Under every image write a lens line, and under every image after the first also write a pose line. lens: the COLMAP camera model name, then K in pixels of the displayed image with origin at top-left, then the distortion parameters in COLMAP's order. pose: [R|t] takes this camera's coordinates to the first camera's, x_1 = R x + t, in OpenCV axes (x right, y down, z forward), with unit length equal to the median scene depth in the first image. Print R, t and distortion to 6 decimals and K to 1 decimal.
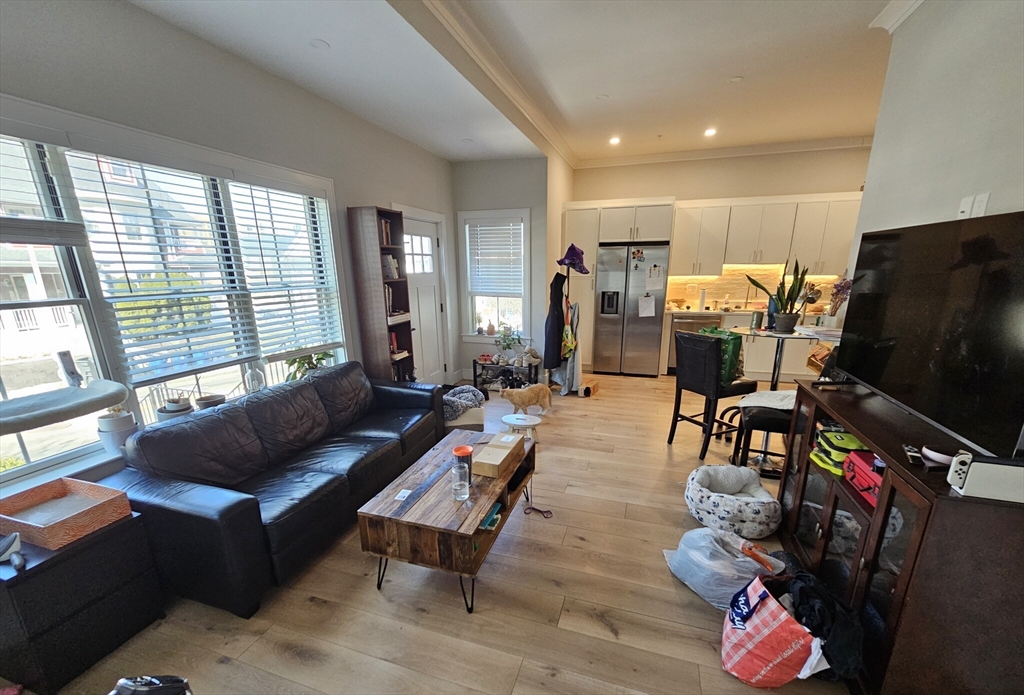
lens RADIAL K [[418.2, 0, 509.9], [0, 418.2, 383.8], [0, 0, 1]] dist [0.000032, -0.000008]
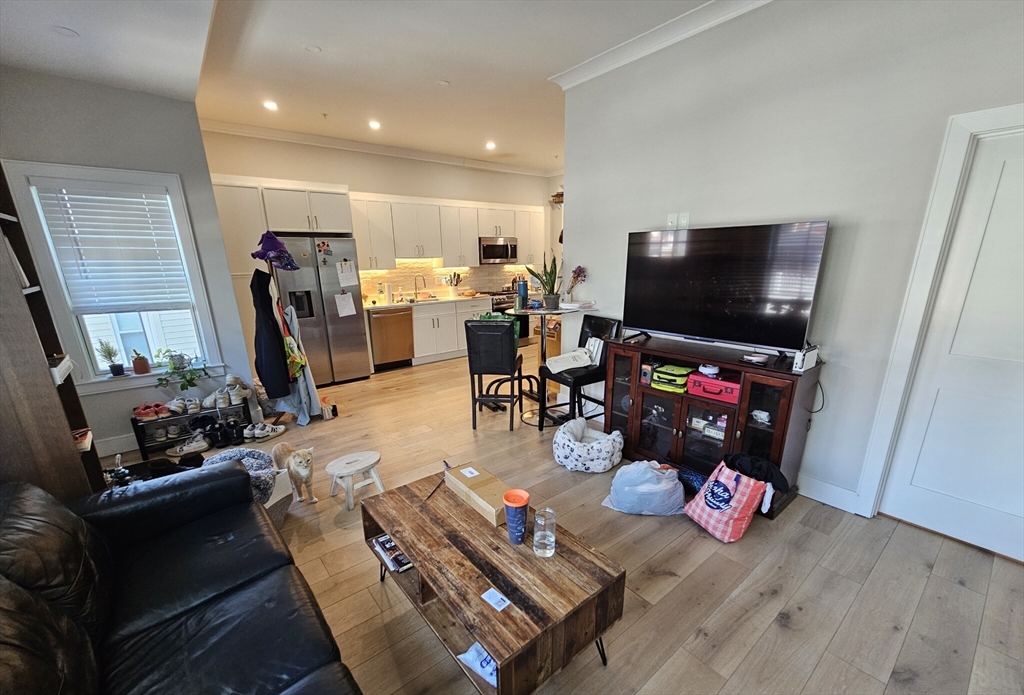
lens RADIAL K [[418.2, 0, 509.9], [0, 418.2, 383.8], [0, 0, 1]] dist [0.000032, -0.000008]
pose [[0.545918, -0.242554, 0.801961, -0.260752], [0.238136, 0.962621, 0.129040, -0.053491], [-0.803284, 0.120531, 0.583273, 0.209728]]
